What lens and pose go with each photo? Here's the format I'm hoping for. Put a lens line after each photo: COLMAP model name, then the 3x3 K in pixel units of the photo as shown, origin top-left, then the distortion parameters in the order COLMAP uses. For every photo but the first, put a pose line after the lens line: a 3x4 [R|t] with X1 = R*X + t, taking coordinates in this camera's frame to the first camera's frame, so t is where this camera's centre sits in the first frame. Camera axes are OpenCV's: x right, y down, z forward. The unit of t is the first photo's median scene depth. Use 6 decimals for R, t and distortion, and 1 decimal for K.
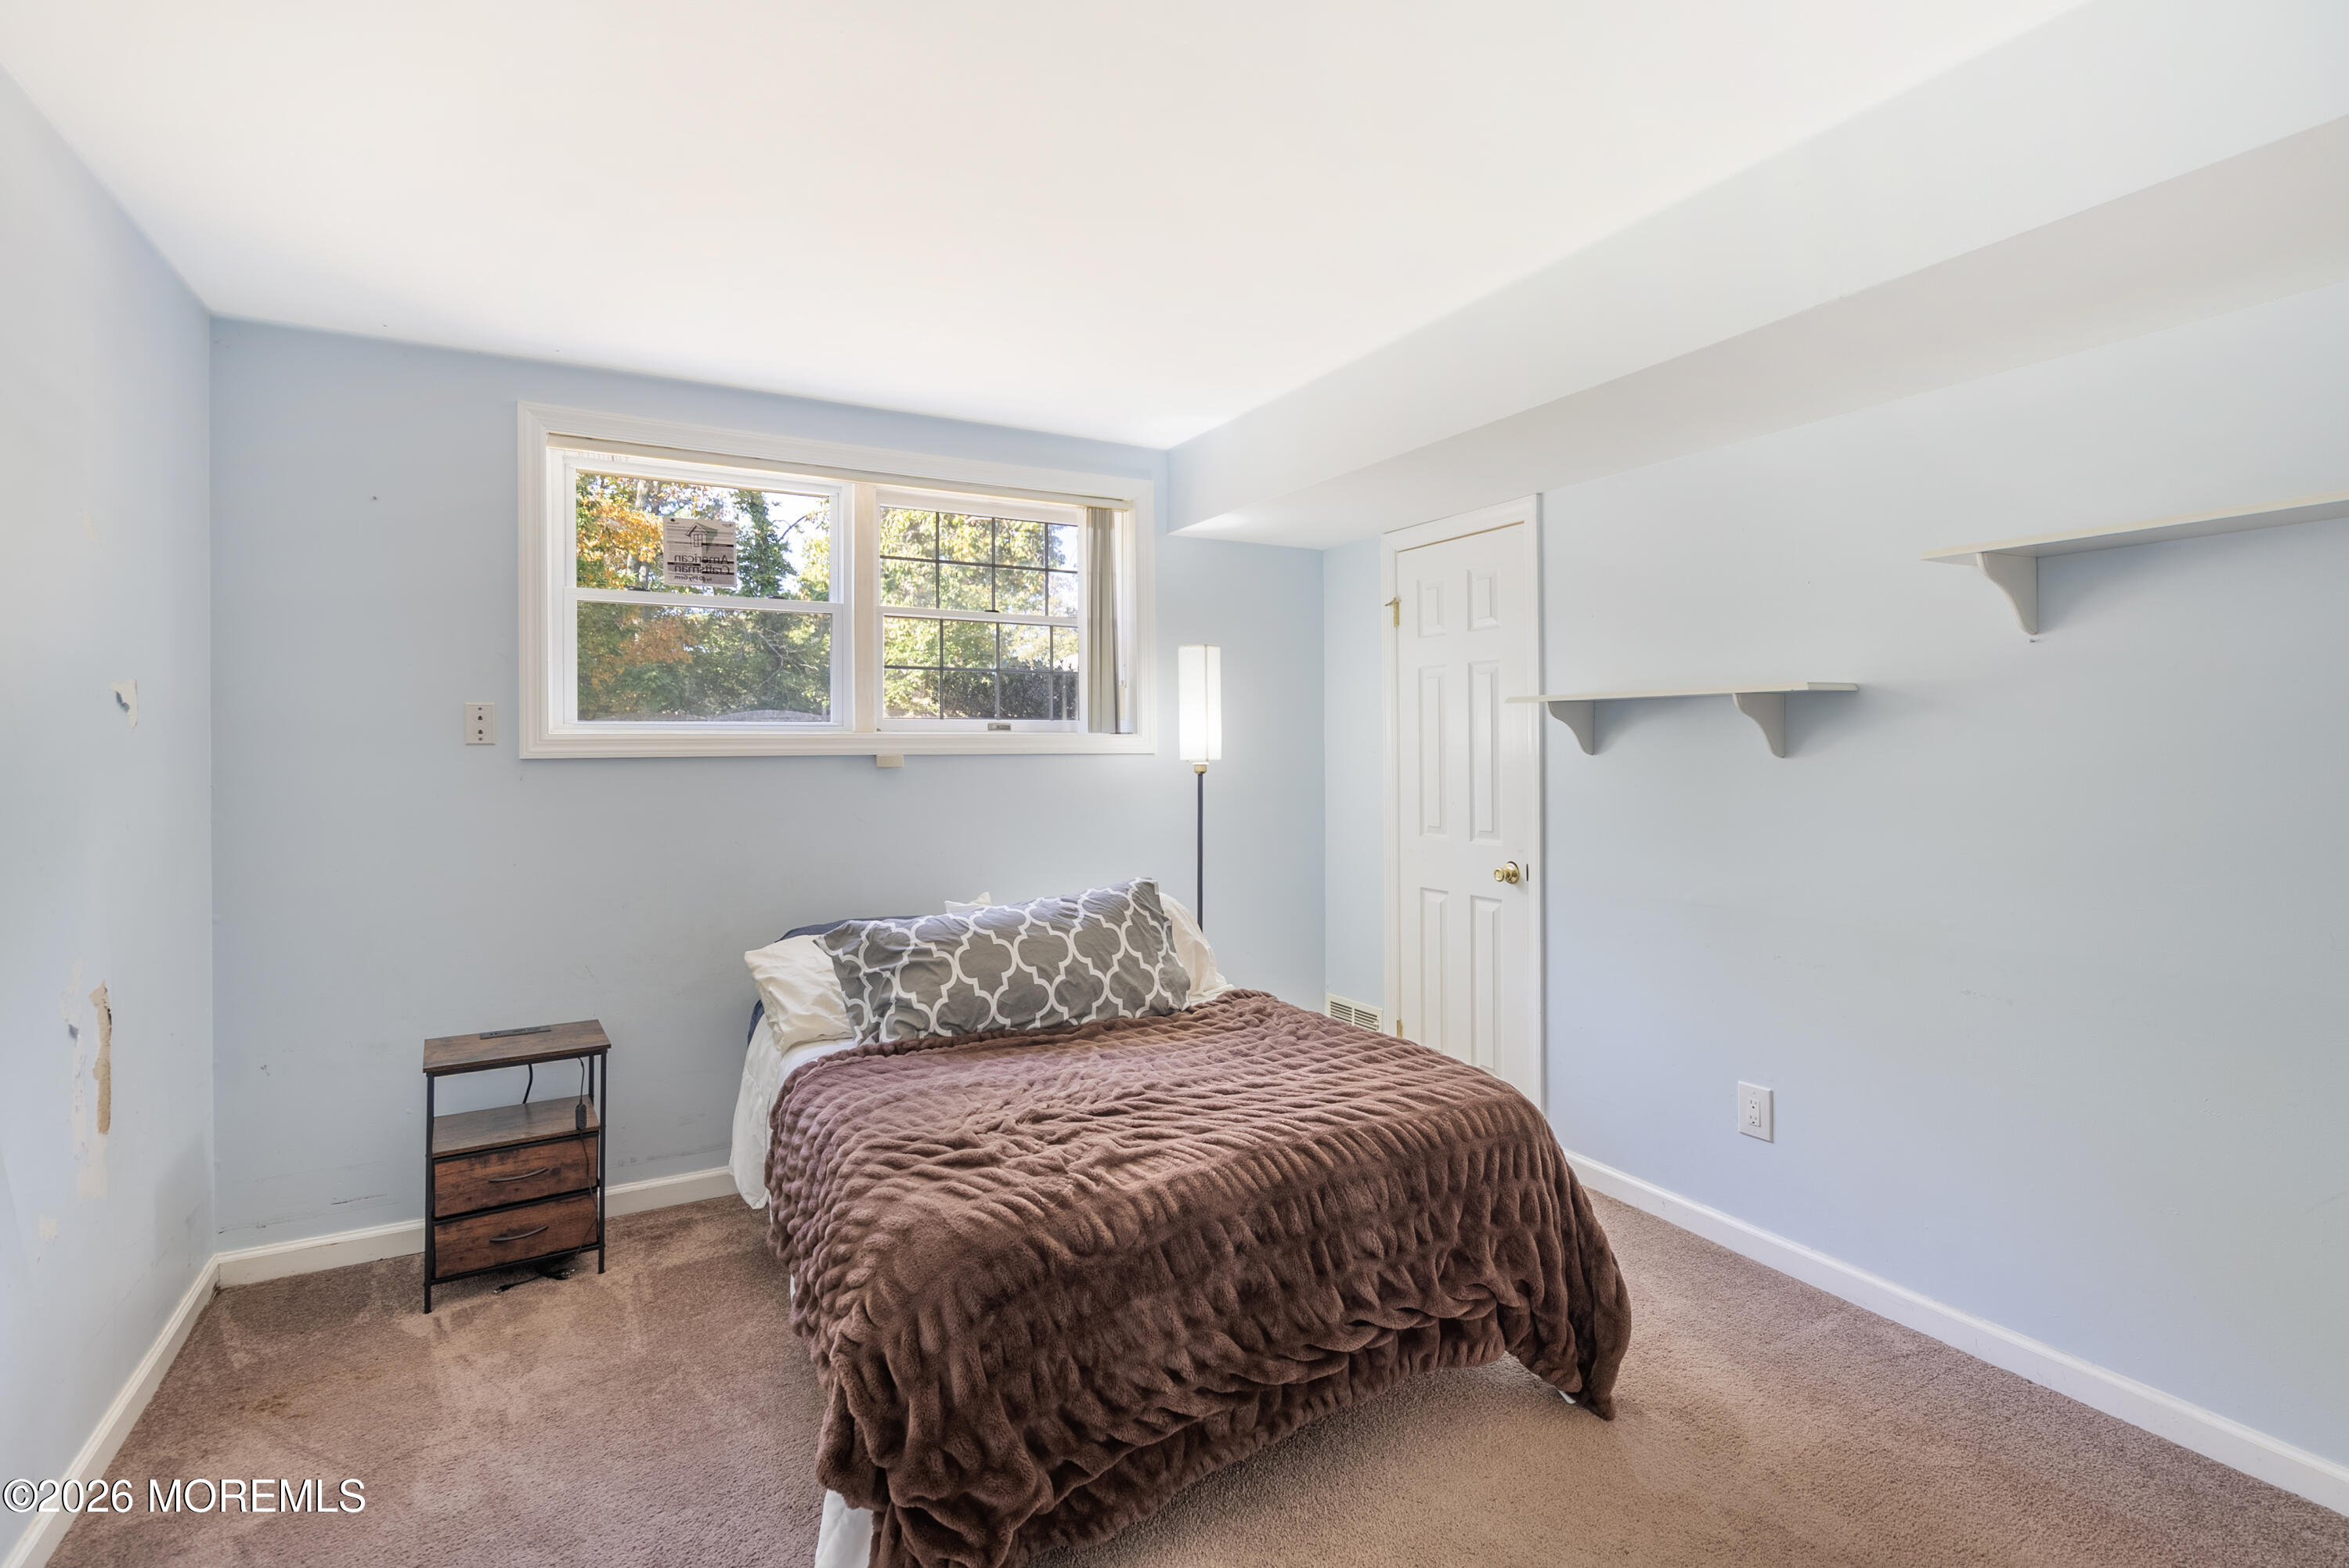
lens RADIAL K [[1085.5, 0, 1170.1], [0, 1085.5, 750.5], [0, 0, 1]] dist [-0.002587, 0.000349]
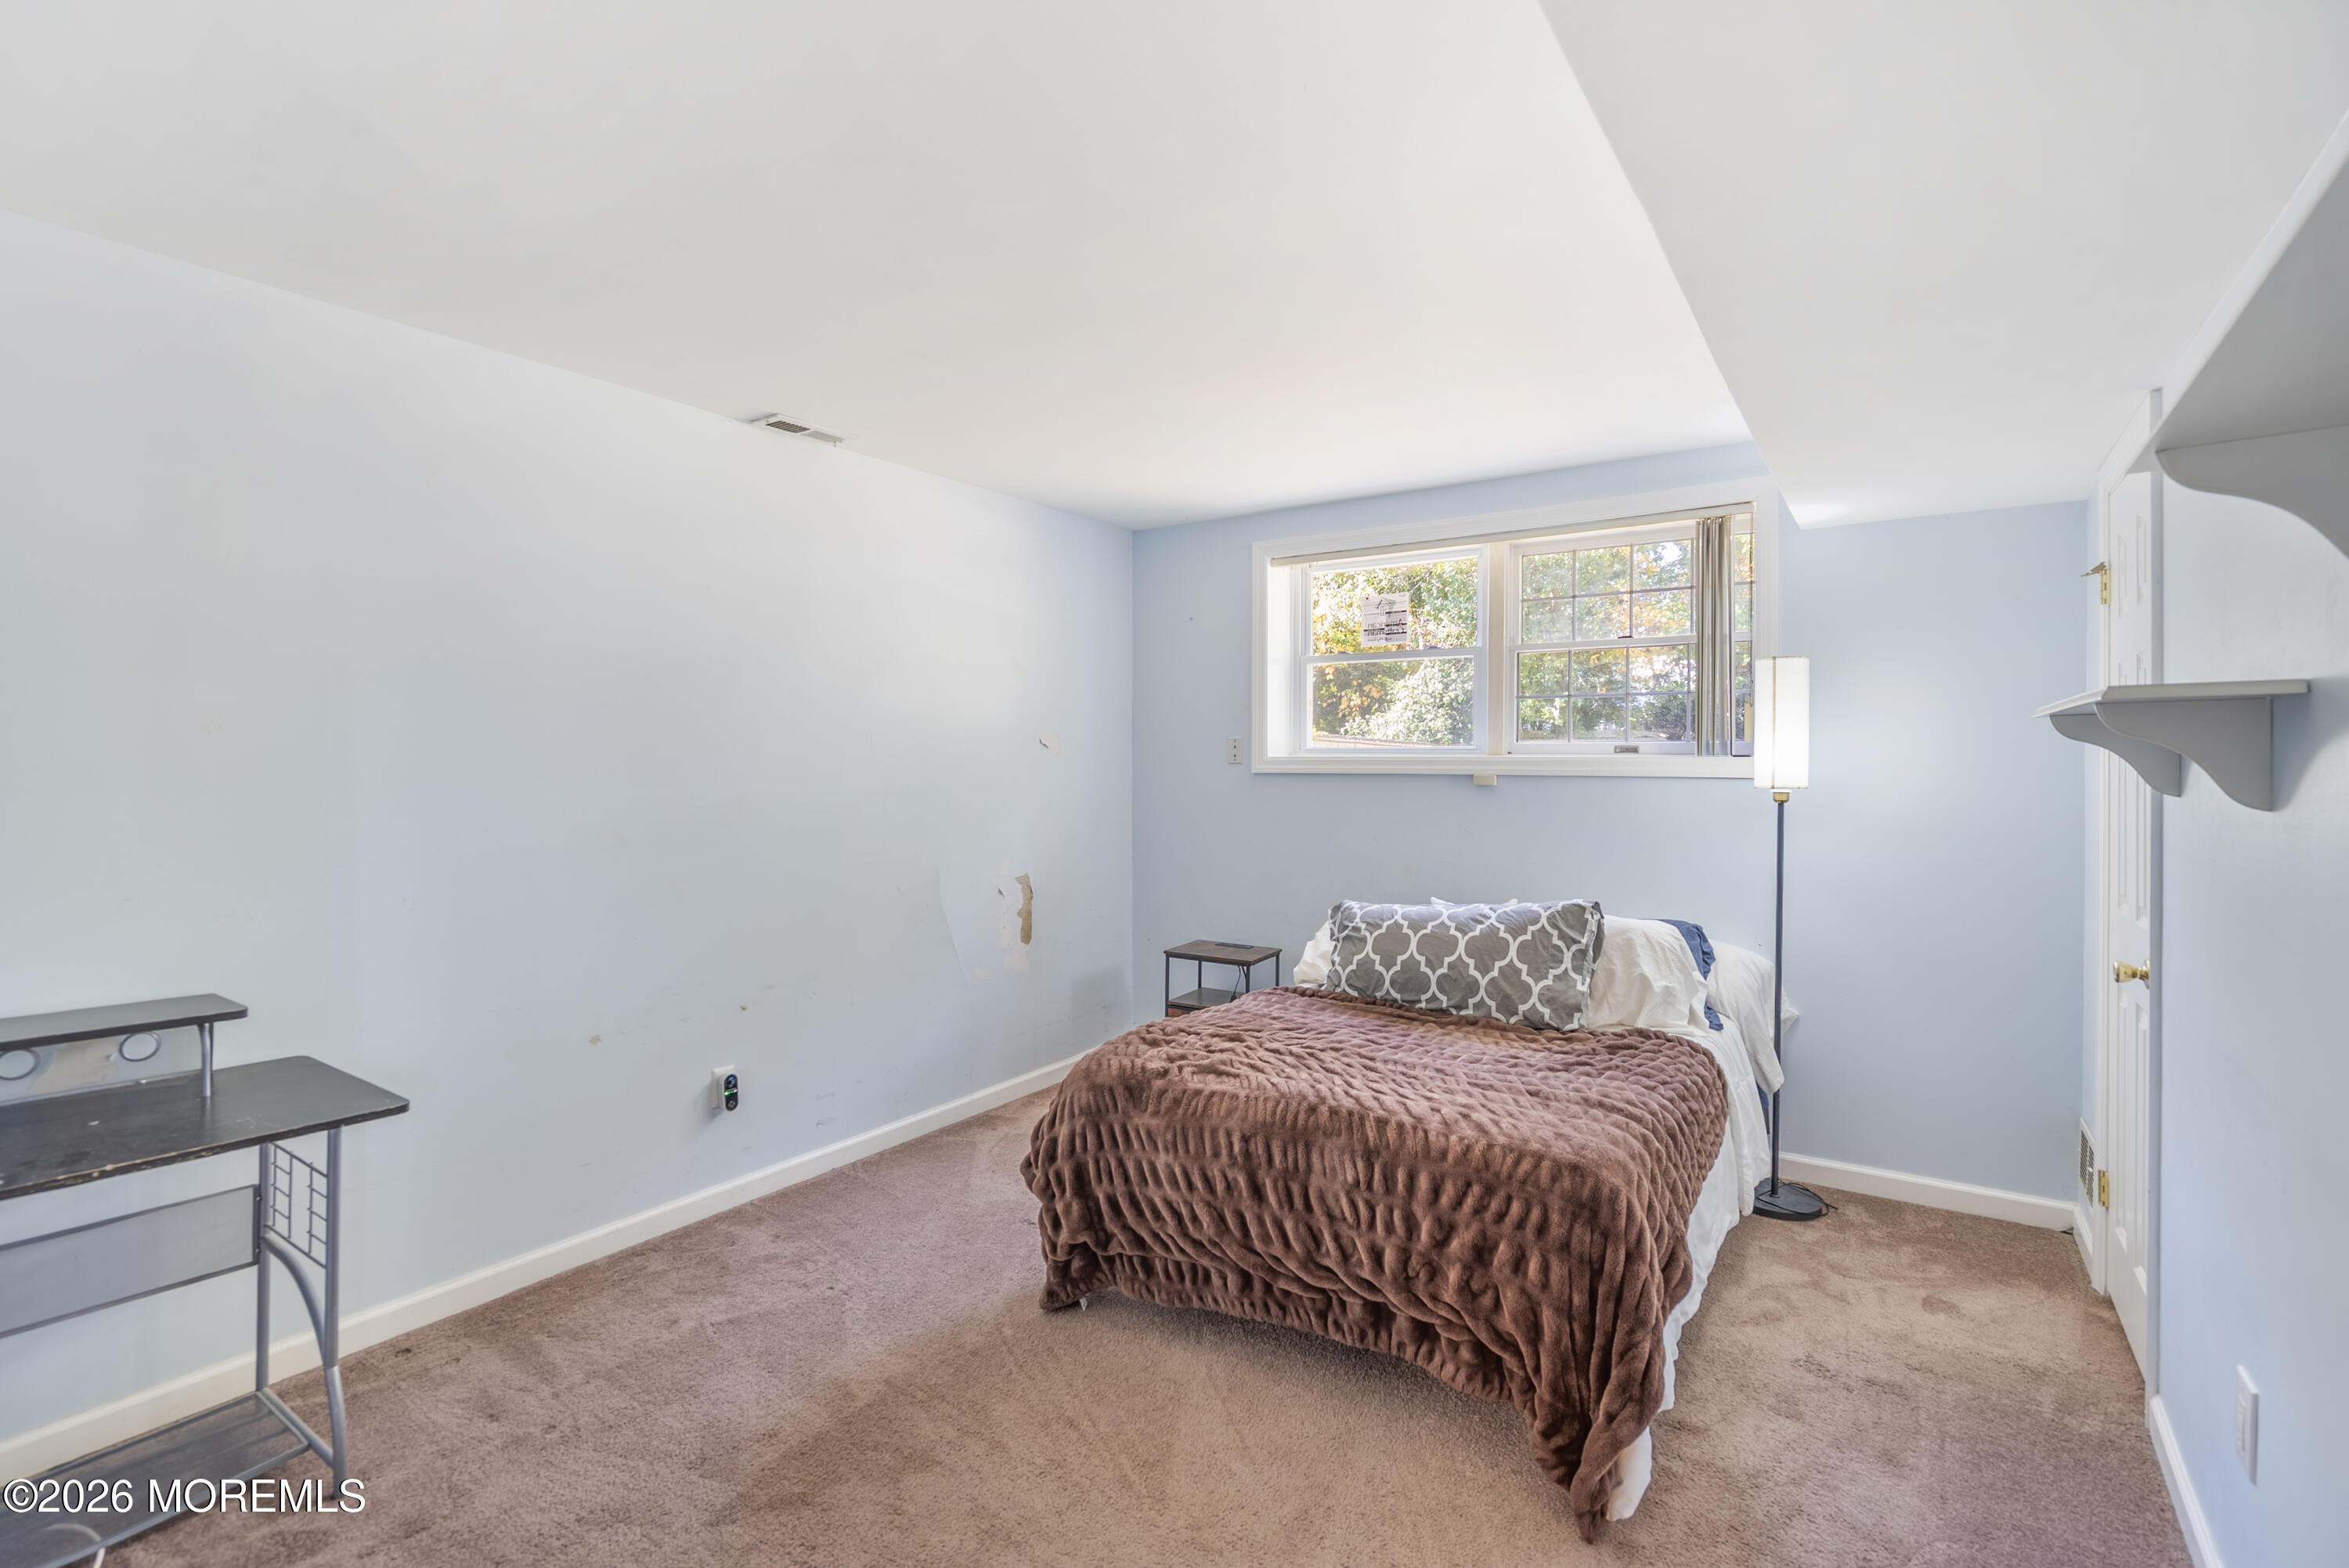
lens RADIAL K [[1085.5, 0, 1170.1], [0, 1085.5, 750.5], [0, 0, 1]] dist [-0.002587, 0.000349]
pose [[0.437804, -0.000112, -0.899071, 0.811676], [-0.003790, 0.999991, -0.001970, -0.022624], [0.899063, 0.004270, 0.437799, 0.226344]]
